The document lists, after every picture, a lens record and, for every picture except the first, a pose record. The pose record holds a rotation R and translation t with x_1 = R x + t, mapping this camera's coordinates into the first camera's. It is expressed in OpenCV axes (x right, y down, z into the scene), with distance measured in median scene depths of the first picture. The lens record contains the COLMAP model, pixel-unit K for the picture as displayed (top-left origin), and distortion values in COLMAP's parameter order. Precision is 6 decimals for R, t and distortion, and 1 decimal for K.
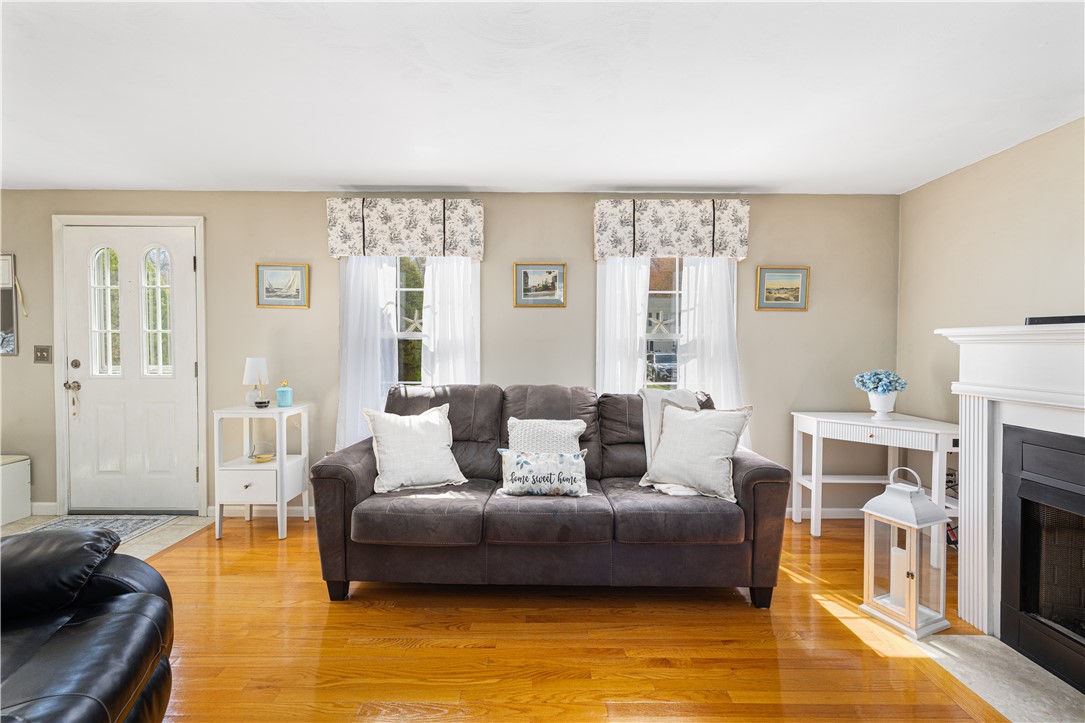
lens RADIAL K [[459.3, 0, 542.7], [0, 459.3, 356.2], [0, 0, 1]] dist [-0.001273, 0.000856]
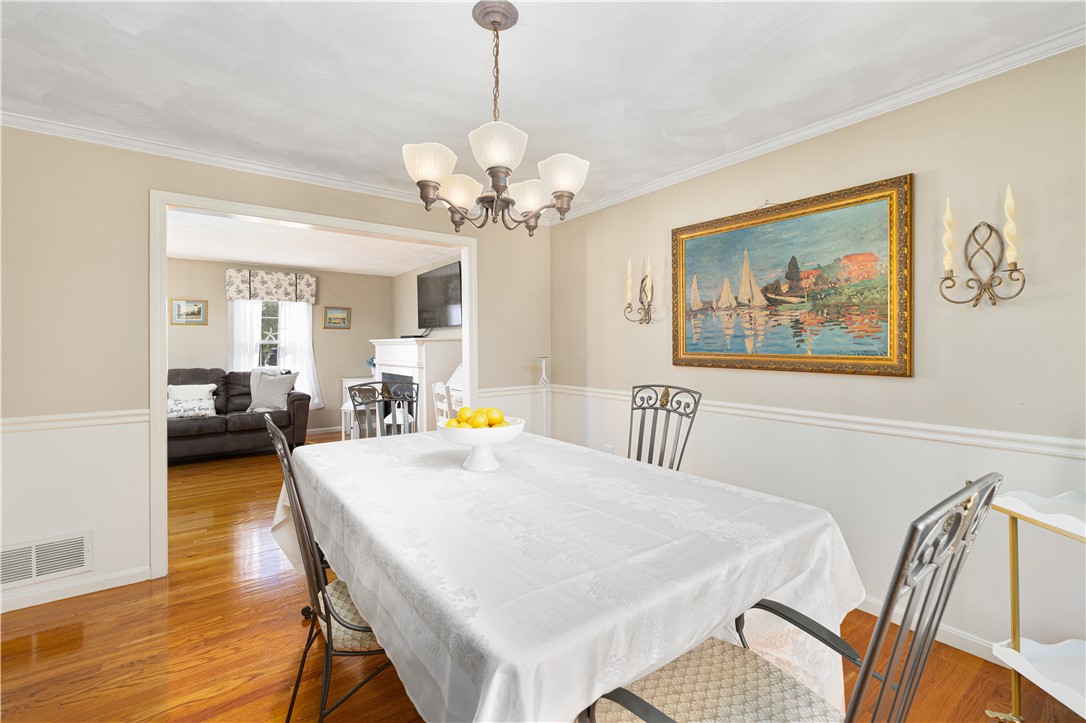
lens RADIAL K [[459.7, 0, 529.4], [0, 459.7, 344.2], [0, 0, 1]] dist [-0.001273, 0.000856]
pose [[0.817062, -0.007175, 0.576505, 0.045208], [0.020969, 0.999631, -0.017278, 0.023298], [-0.576168, 0.026206, 0.816911, -1.218168]]
